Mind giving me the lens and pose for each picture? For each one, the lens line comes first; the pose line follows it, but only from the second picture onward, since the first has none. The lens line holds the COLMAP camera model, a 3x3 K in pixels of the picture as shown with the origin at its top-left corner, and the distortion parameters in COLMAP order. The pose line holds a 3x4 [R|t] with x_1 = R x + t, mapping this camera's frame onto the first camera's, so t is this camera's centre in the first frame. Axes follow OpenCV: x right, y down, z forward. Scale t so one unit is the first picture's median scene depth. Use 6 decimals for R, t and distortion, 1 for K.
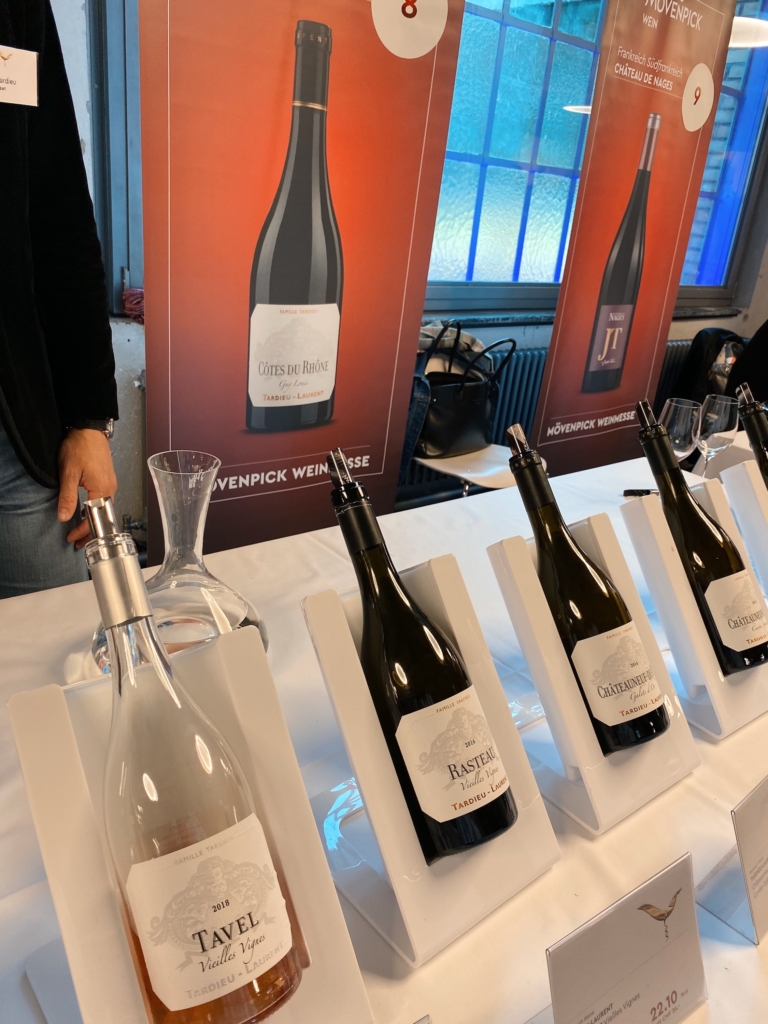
lens RADIAL K [[777.9, 0, 385.5], [0, 777.9, 493.6], [0, 0, 1]] dist [0.000149, -0.002648]
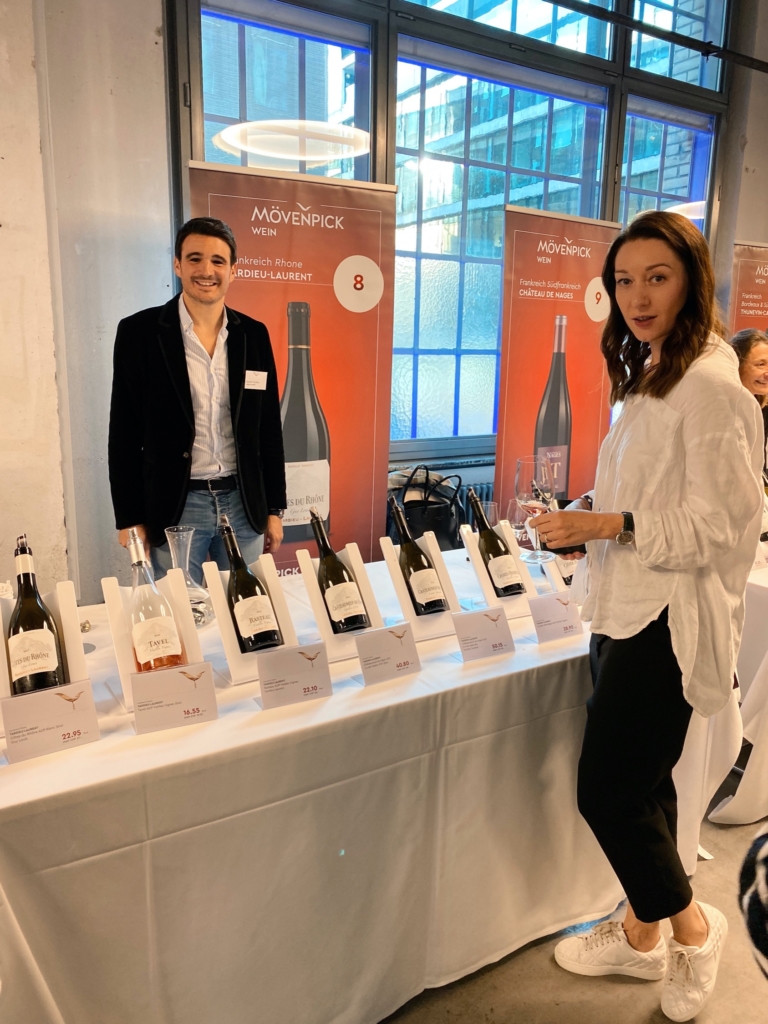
lens RADIAL K [[768.7, 0, 384.0], [0, 768.7, 512.0], [0, 0, 1]] dist [0.002464, 0.000271]
pose [[0.986374, -0.054644, -0.155181, 0.235502], [0.027892, 0.985118, -0.169600, 0.105829], [0.162139, 0.162960, 0.973219, -0.393595]]
